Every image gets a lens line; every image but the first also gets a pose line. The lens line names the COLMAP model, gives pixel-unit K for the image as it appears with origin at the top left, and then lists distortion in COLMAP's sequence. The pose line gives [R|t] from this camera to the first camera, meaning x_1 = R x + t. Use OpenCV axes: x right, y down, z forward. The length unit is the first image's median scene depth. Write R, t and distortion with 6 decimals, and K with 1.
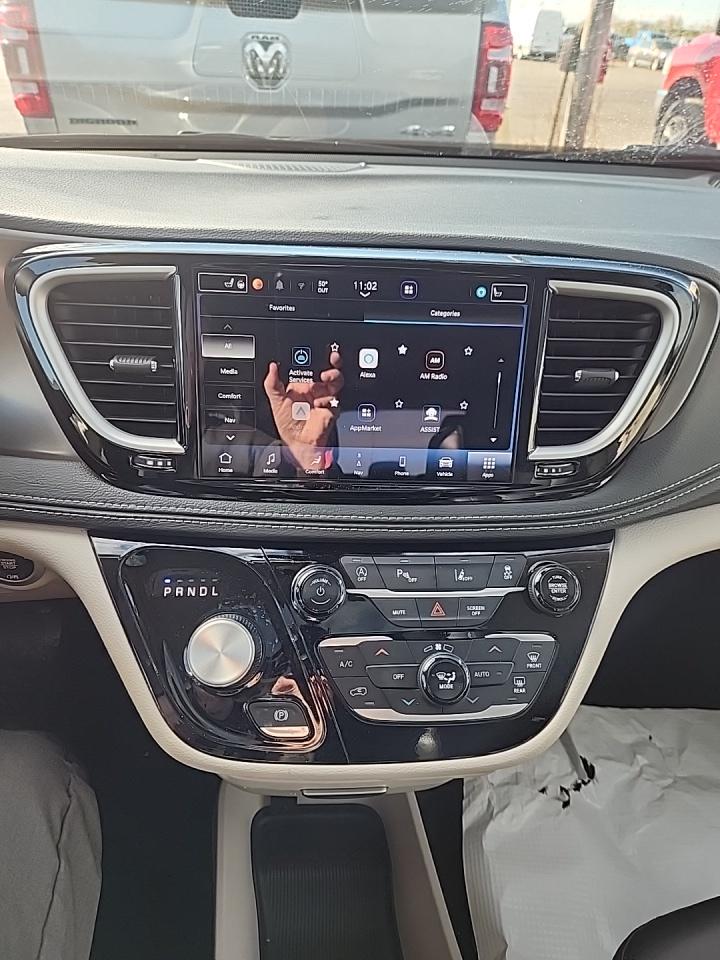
lens RADIAL K [[652.6, 0, 352.7], [0, 652.6, 499.4], [0, 0, 1]] dist [-0.003106, -0.005202]
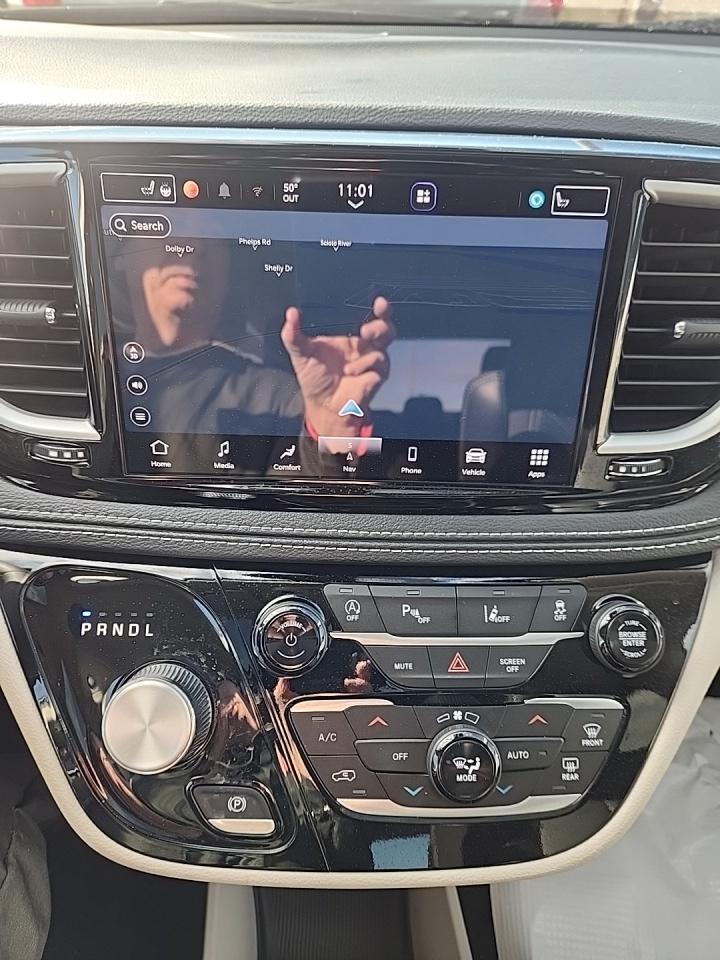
lens RADIAL K [[641.0, 0, 360.0], [0, 641.0, 480.0], [0, 0, 1]] dist [0.005310, -0.030618]
pose [[0.998373, 0.015797, -0.054783, 0.058813], [-0.010627, 0.995572, 0.093403, -0.094502], [0.056016, -0.092669, 0.994120, 0.319430]]
